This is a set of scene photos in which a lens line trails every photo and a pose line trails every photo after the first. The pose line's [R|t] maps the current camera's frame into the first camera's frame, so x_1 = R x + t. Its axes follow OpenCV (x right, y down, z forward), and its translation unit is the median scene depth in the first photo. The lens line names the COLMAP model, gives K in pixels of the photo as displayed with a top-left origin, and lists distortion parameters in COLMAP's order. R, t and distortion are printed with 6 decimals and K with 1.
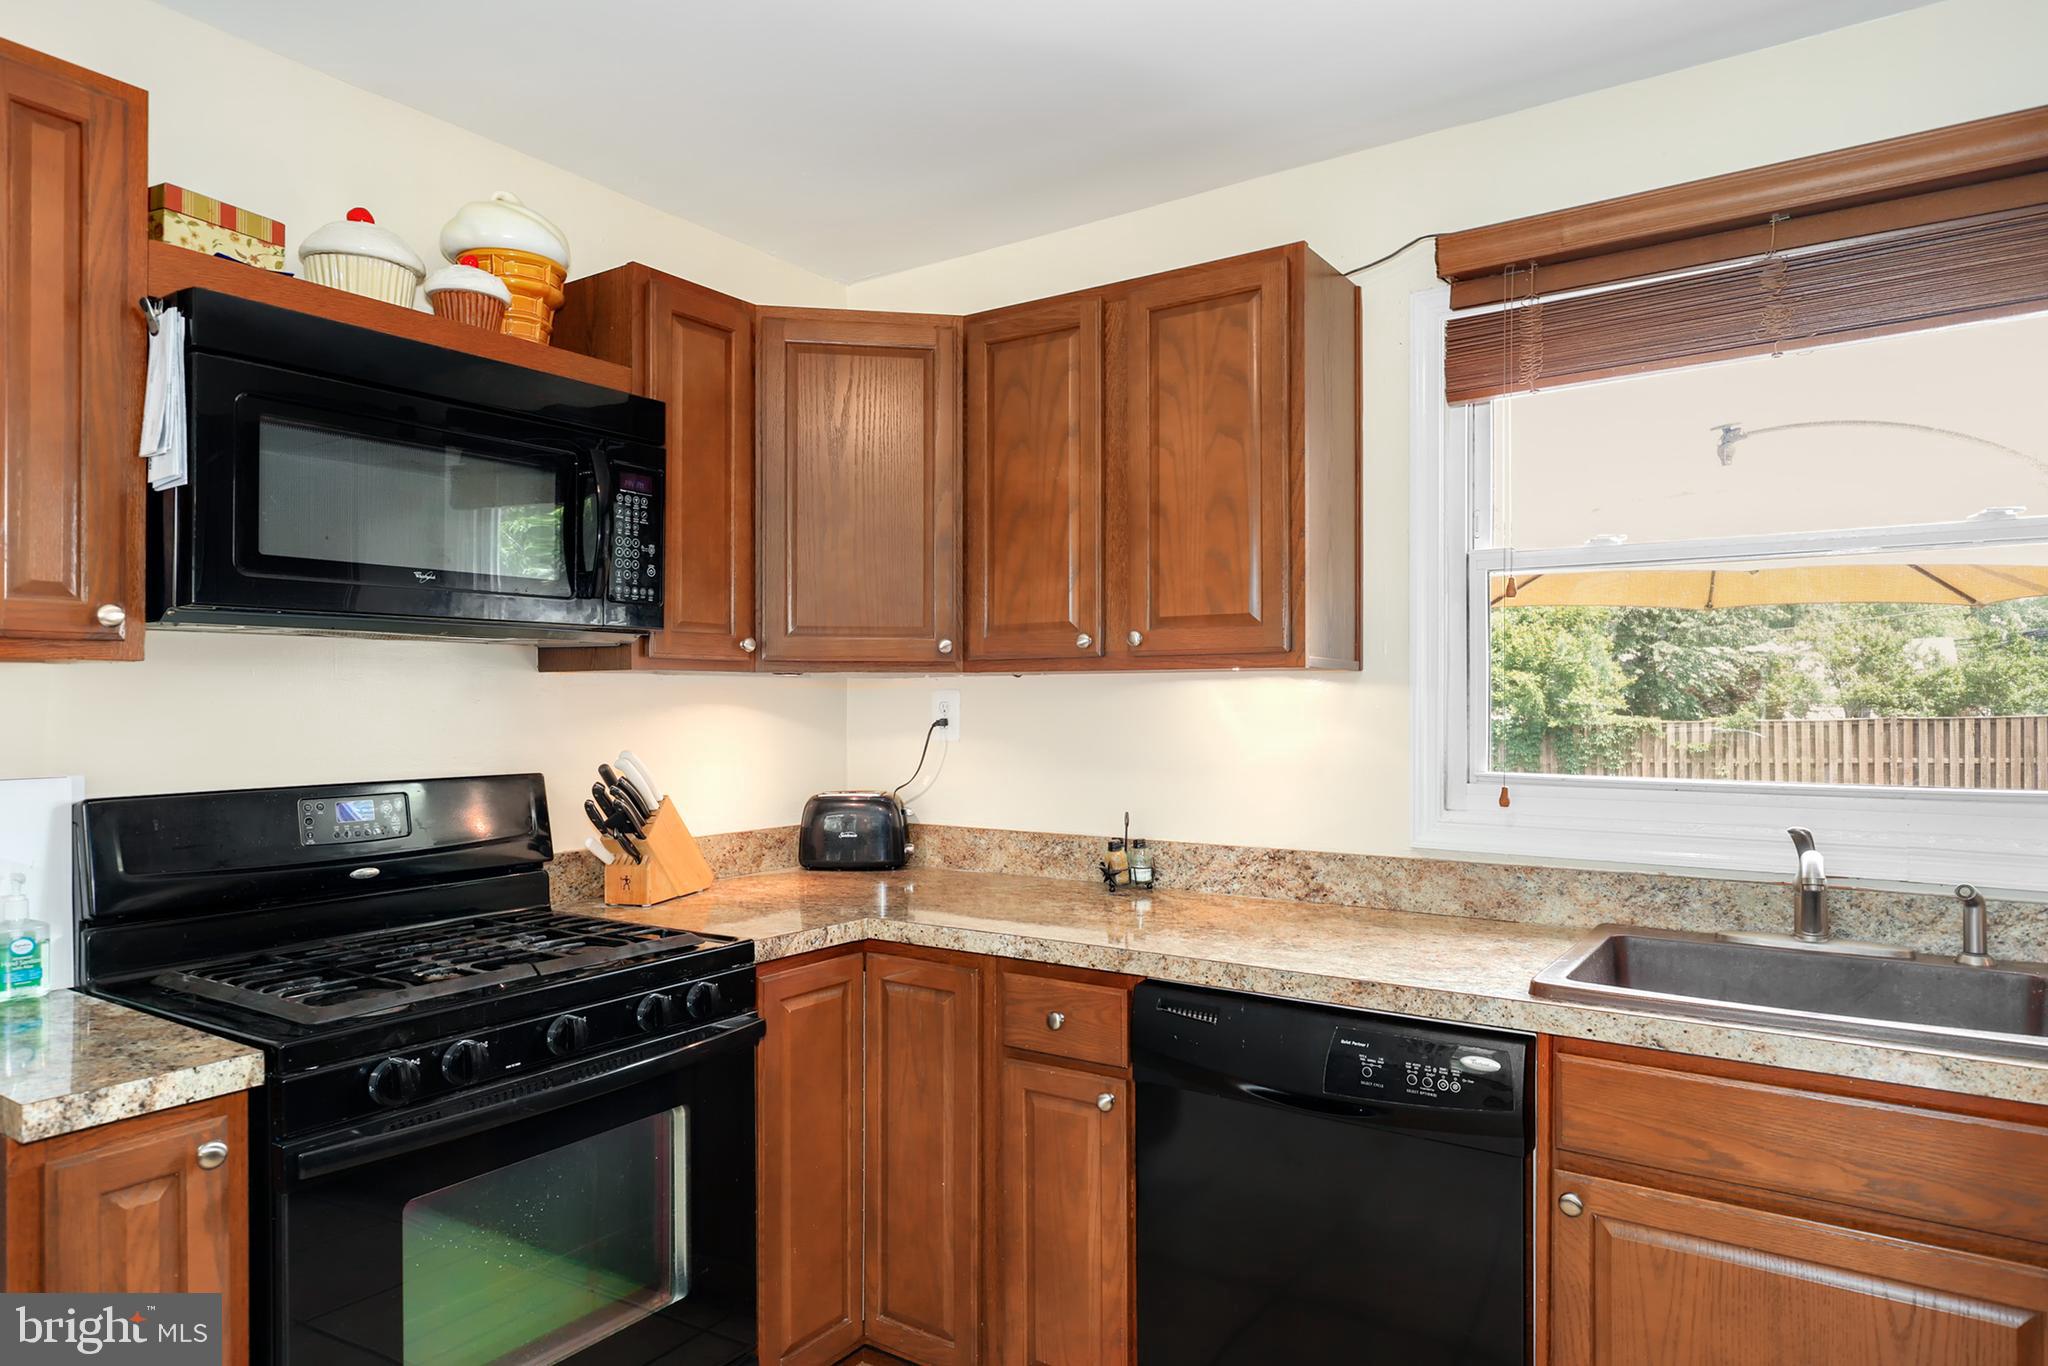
lens RADIAL K [[1221.3, 0, 1026.3], [0, 1221.3, 697.1], [0, 0, 1]] dist [0.003197, -0.000327]
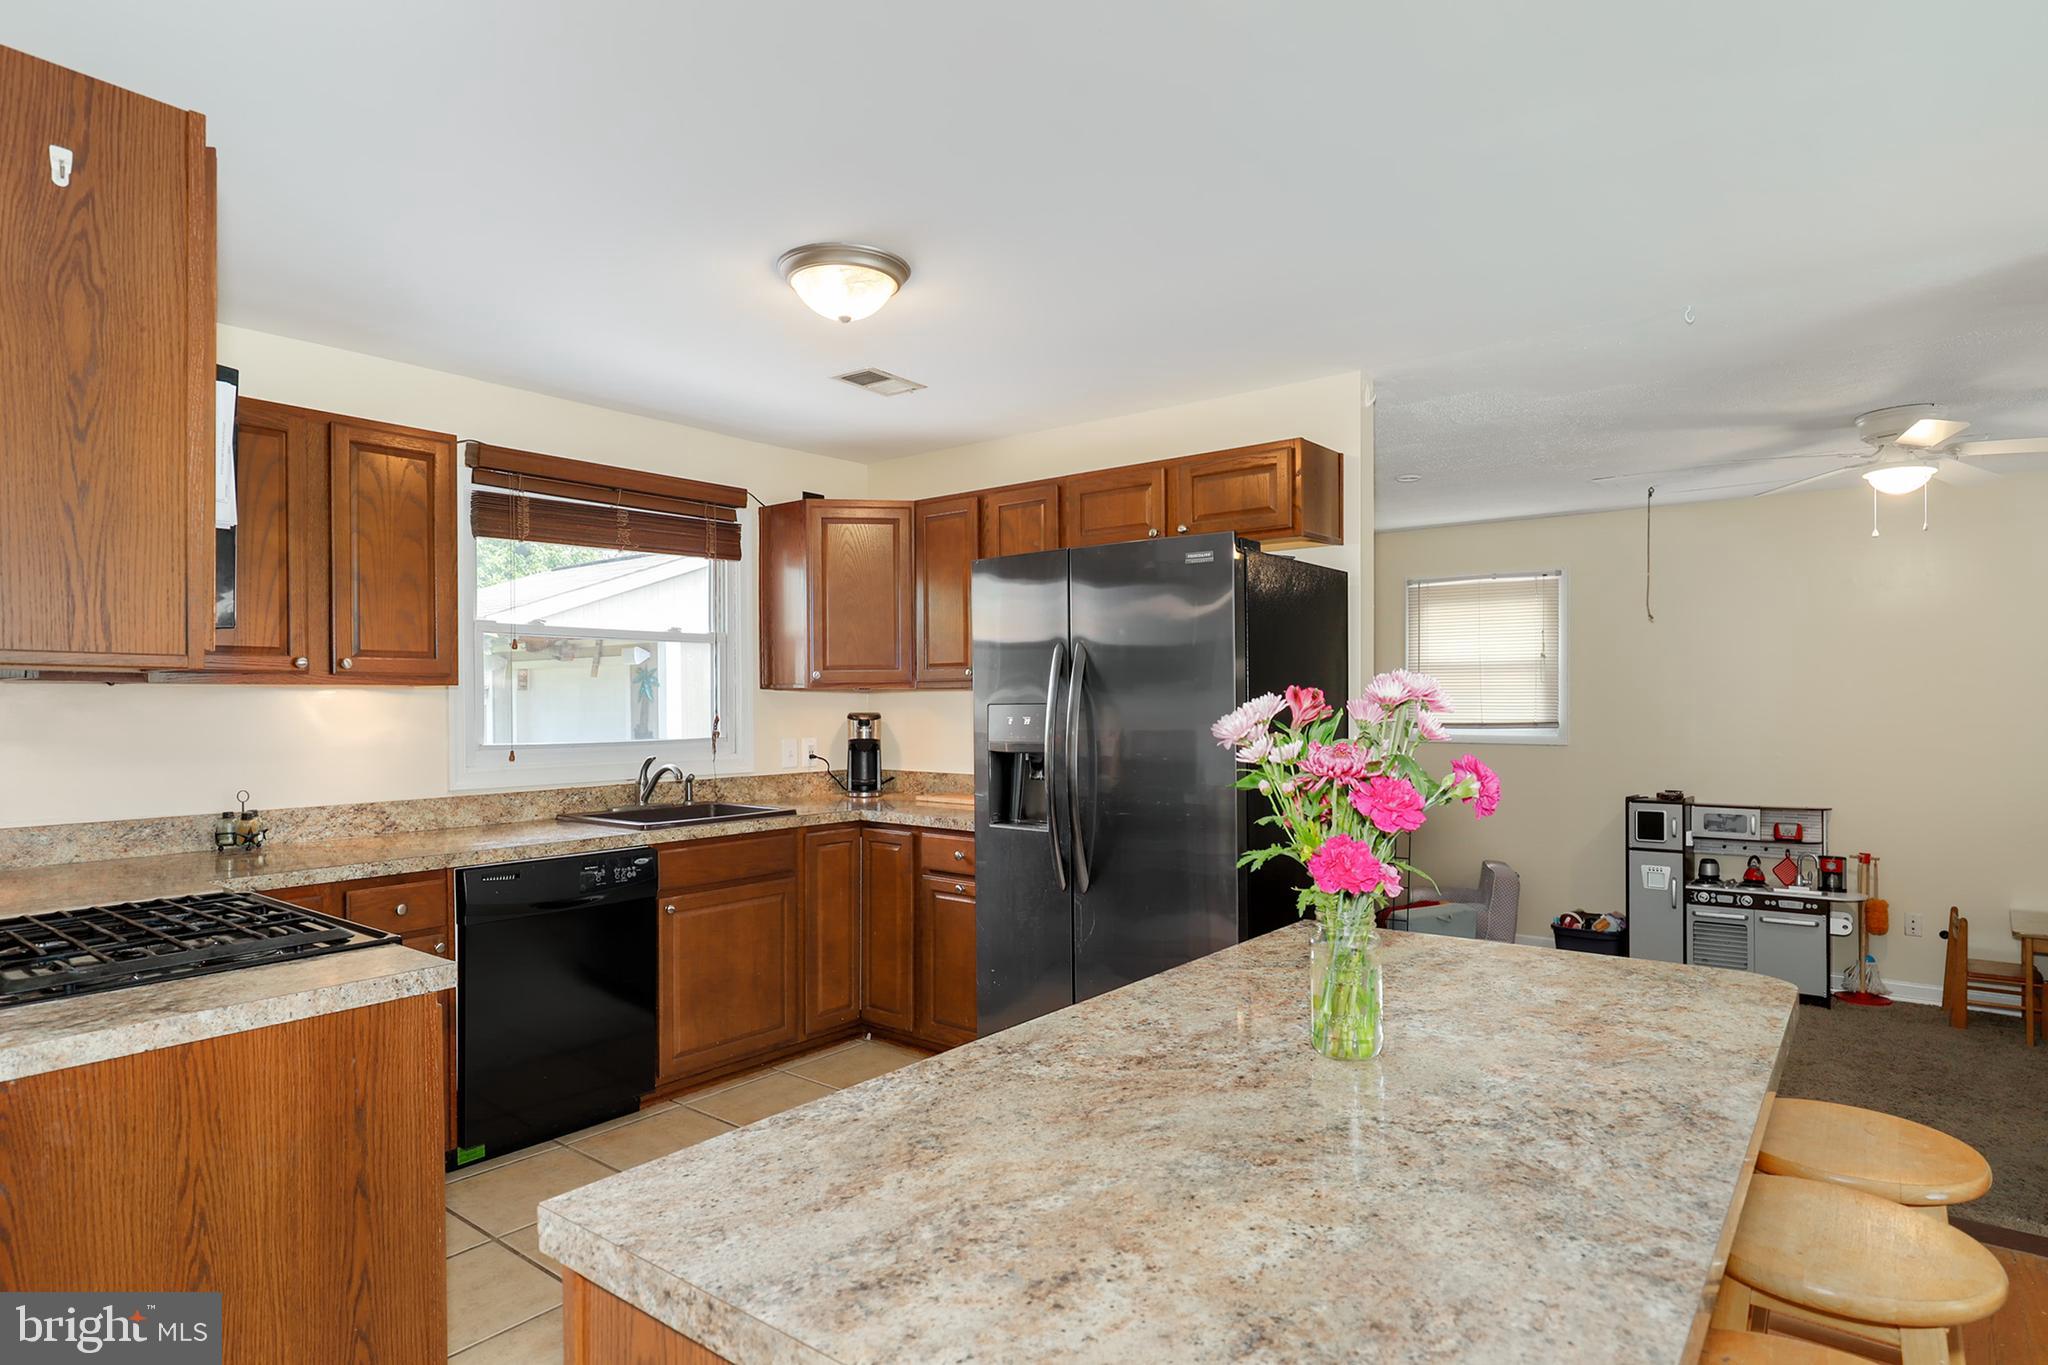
lens RADIAL K [[1119.3, 0, 1025.8], [0, 1119.3, 704.5], [0, 0, 1]] dist [-0.000356, -0.000336]
pose [[0.073398, -0.004268, 0.997294, -1.237101], [-0.000065, 0.999991, 0.004285, -0.003817], [-0.997303, -0.000380, 0.073397, 0.090155]]
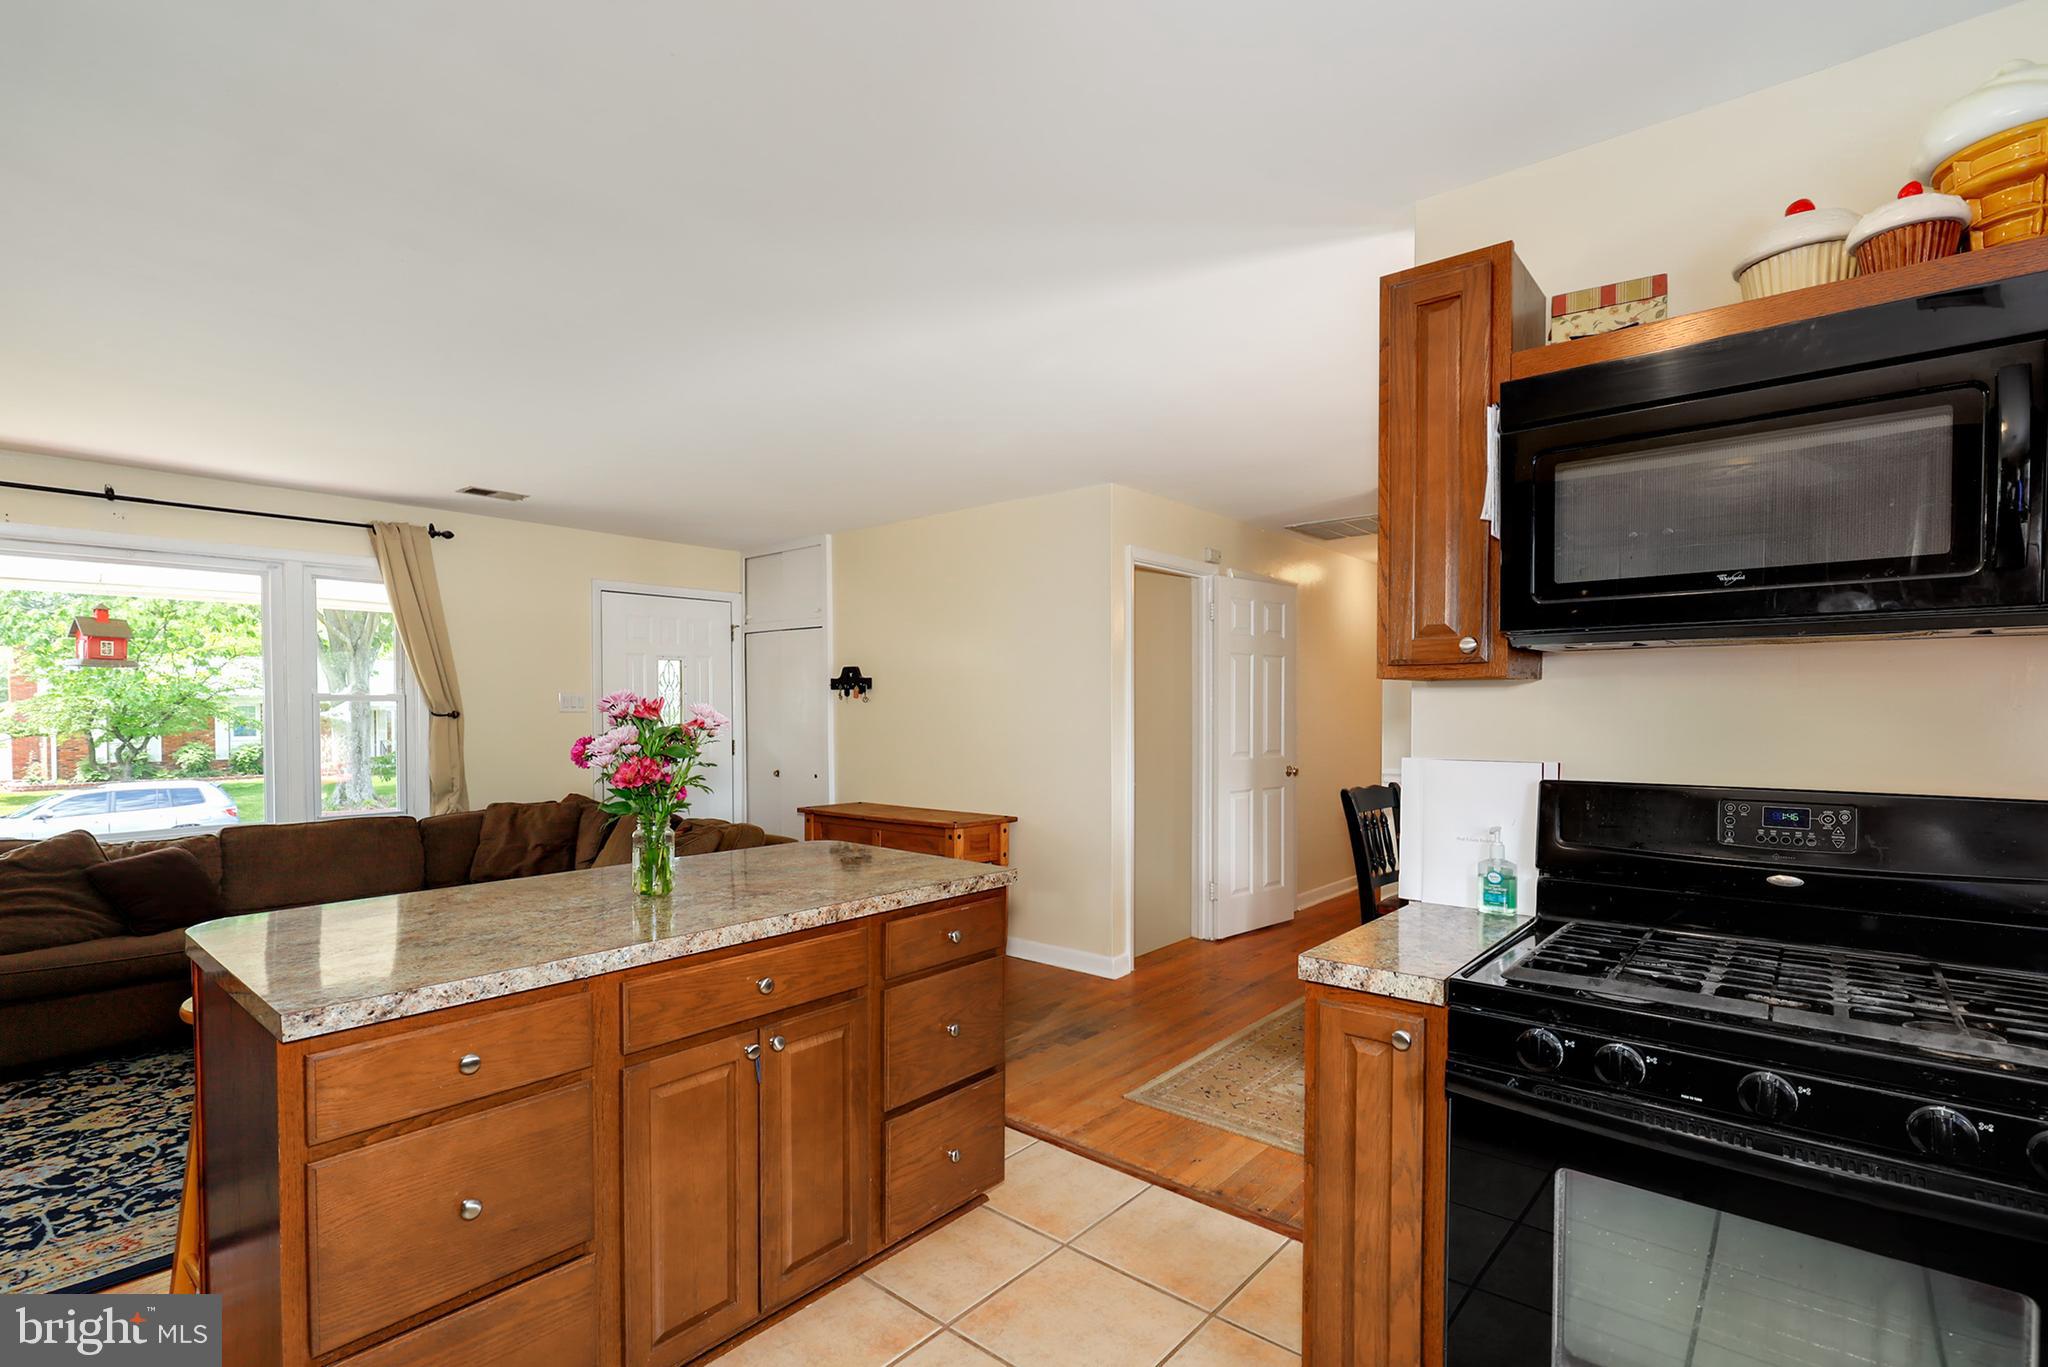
lens RADIAL K [[966.6, 0, 1018.0], [0, 966.6, 723.6], [0, 0, 1]] dist [-0.000636, -0.000110]
pose [[-0.112124, 0.017674, -0.993537, 0.279524], [0.005049, 0.999839, 0.017216, 0.000478], [0.993681, -0.003086, -0.112195, 0.437954]]
